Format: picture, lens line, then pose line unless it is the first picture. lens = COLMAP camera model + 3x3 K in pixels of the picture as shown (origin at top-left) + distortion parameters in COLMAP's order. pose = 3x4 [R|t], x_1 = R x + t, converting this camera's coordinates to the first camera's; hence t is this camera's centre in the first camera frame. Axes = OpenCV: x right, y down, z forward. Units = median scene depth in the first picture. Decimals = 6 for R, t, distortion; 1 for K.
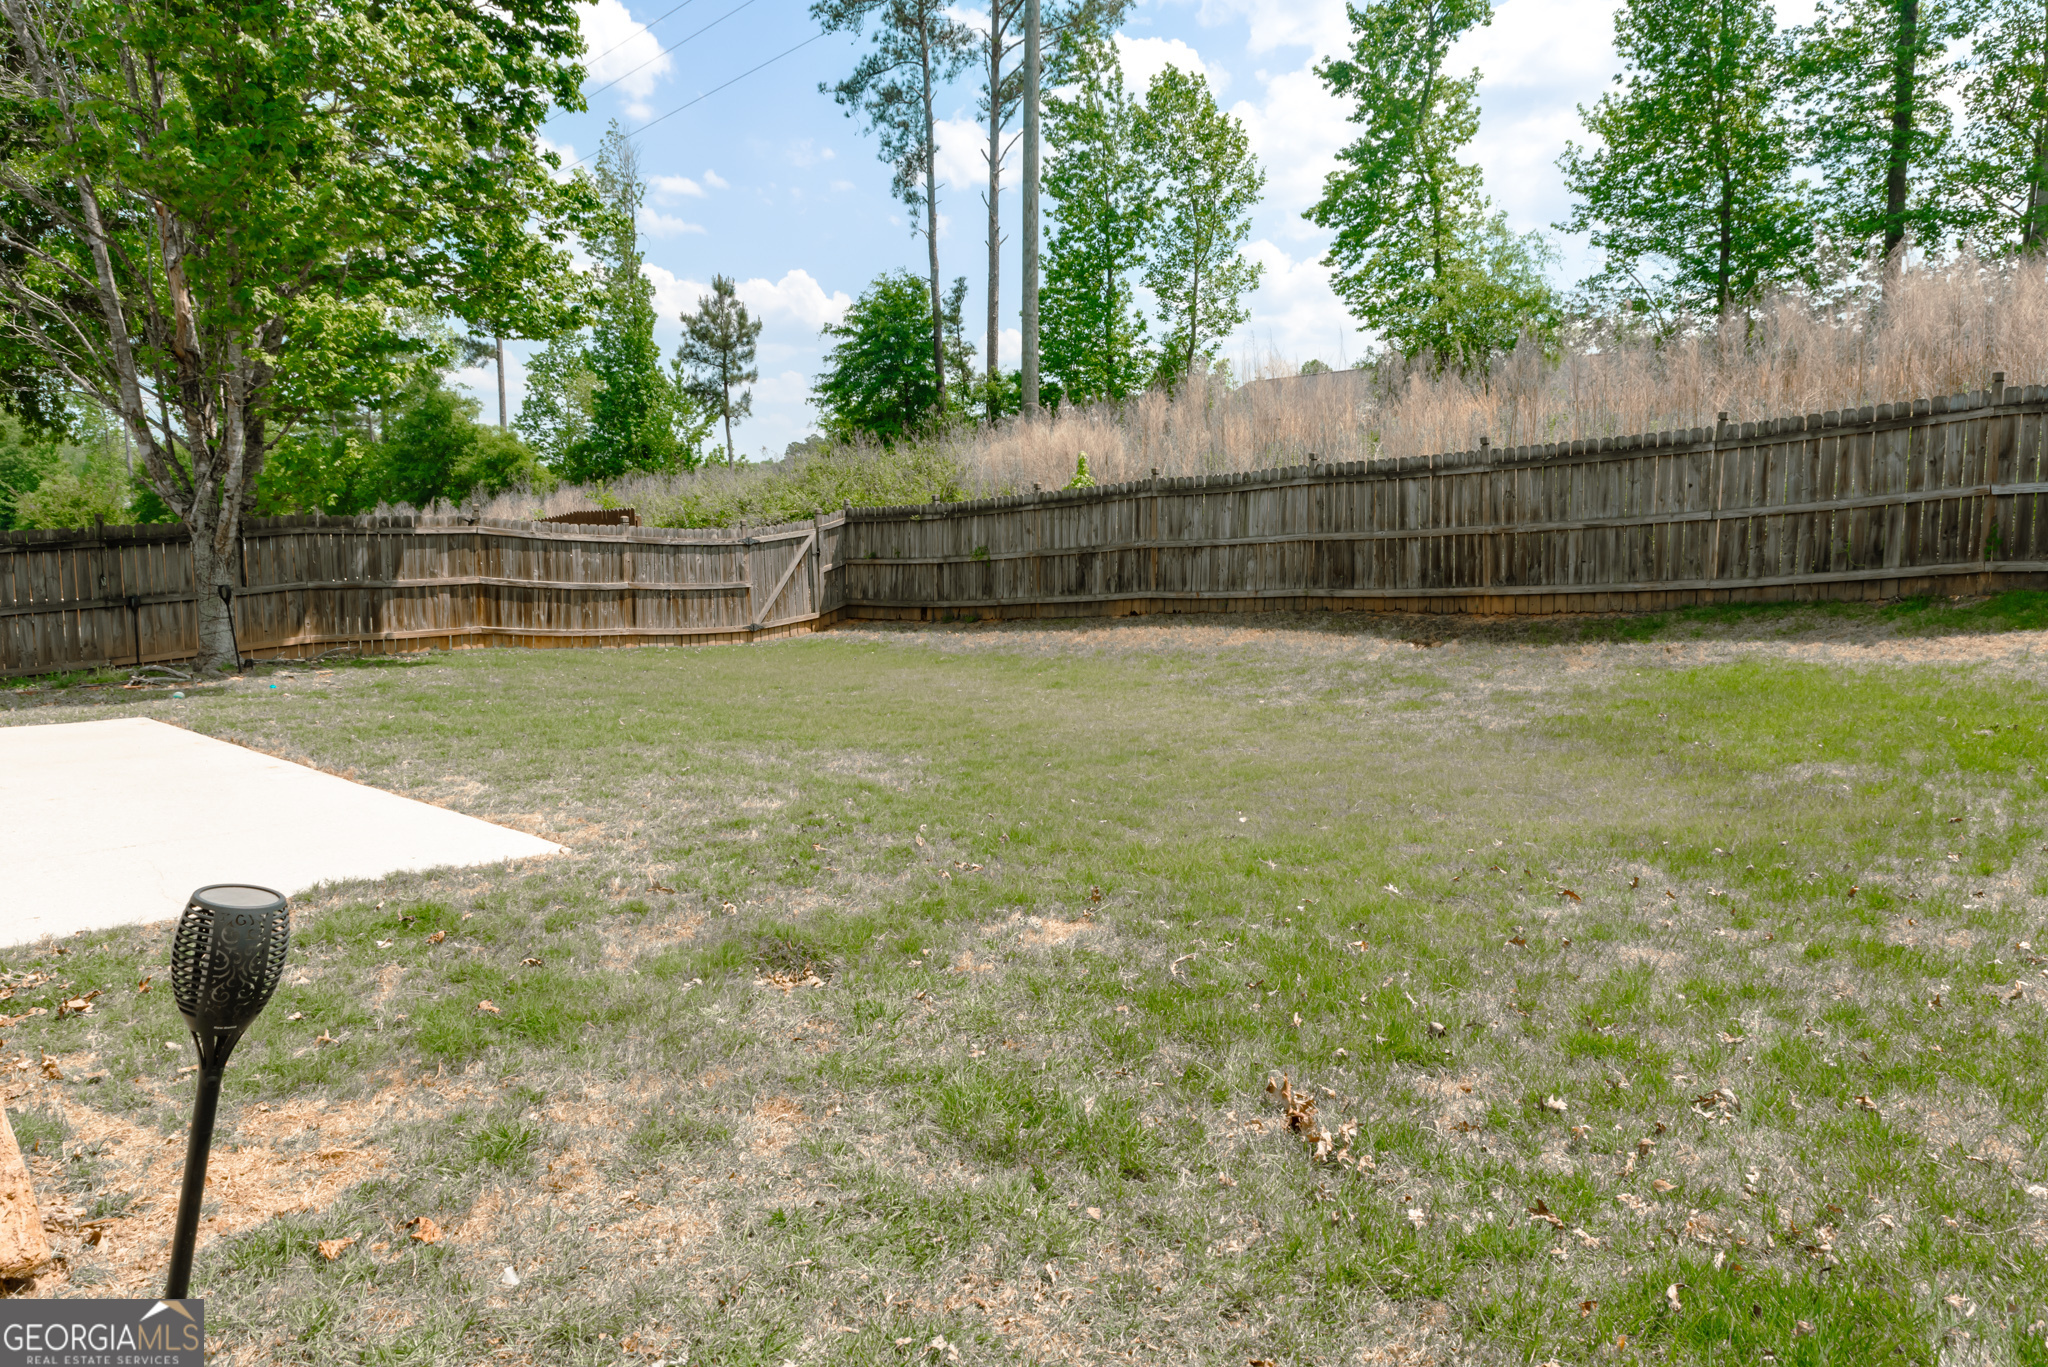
lens RADIAL K [[1381.7, 0, 1037.0], [0, 1381.7, 674.8], [0, 0, 1]] dist [-0.002790, 0.001957]
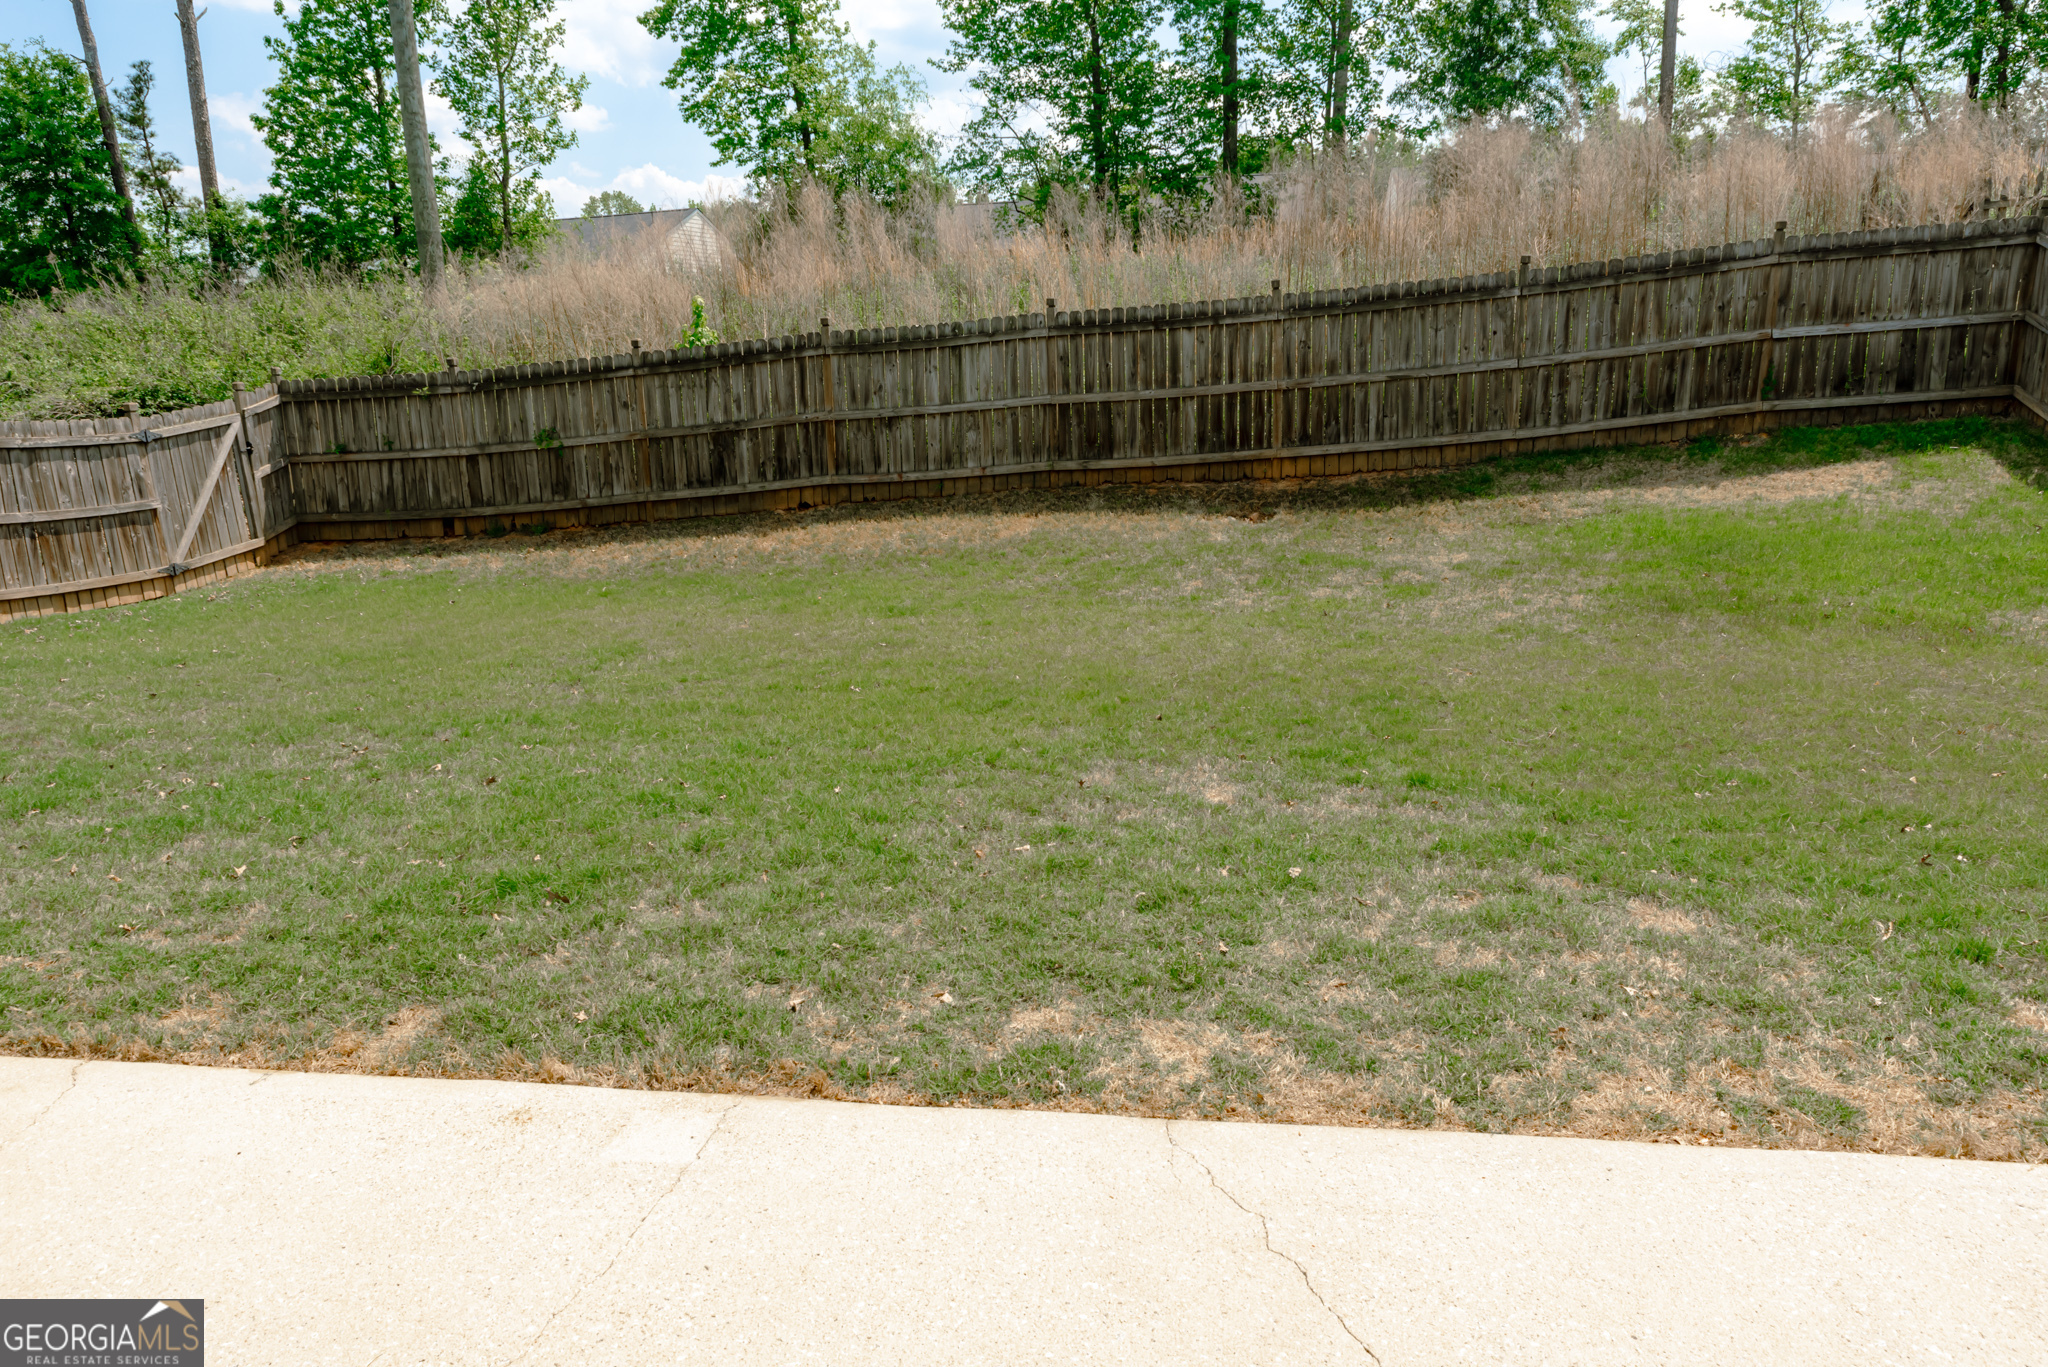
lens RADIAL K [[1381.7, 0, 1037.0], [0, 1381.7, 674.8], [0, 0, 1]] dist [-0.002790, 0.001957]
pose [[0.828547, -0.140516, 0.542002, -0.255117], [0.086647, 0.988514, 0.123820, -0.034253], [-0.553175, -0.055627, 0.831206, 0.258069]]
